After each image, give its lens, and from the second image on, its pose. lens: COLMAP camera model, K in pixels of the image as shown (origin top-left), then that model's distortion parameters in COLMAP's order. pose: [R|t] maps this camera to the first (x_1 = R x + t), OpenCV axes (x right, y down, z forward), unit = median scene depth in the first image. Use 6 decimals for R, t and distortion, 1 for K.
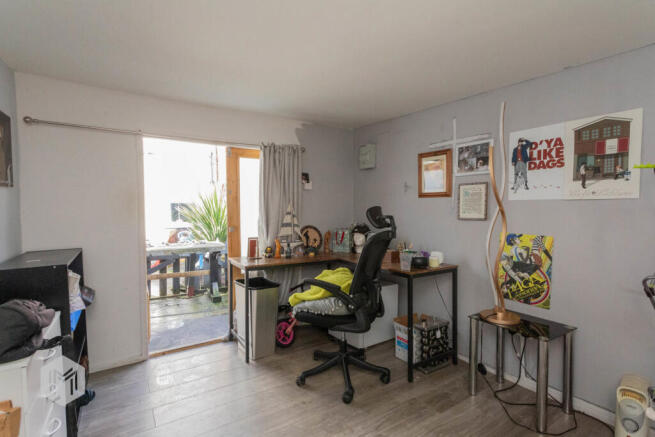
lens RADIAL K [[309.5, 0, 325.3], [0, 309.5, 219.0], [0, 0, 1]] dist [-0.000884, 0.001179]
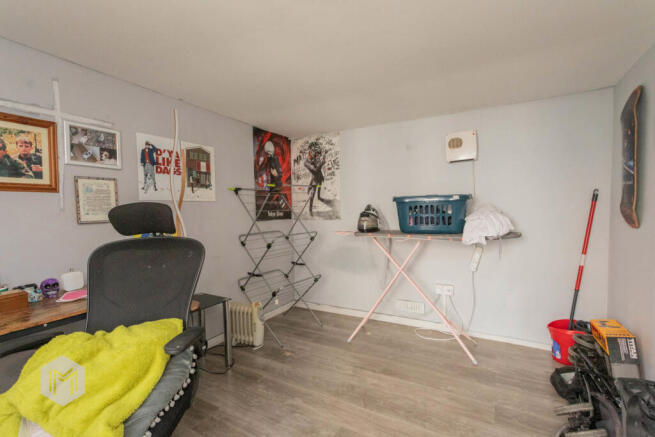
lens RADIAL K [[309.5, 0, 325.4], [0, 309.5, 215.4], [0, 0, 1]] dist [-0.000884, 0.001179]
pose [[-0.452036, -0.017956, 0.891819, -0.585357], [0.047793, 0.997874, 0.044316, -0.028156], [-0.890718, 0.062655, -0.450217, 0.955862]]
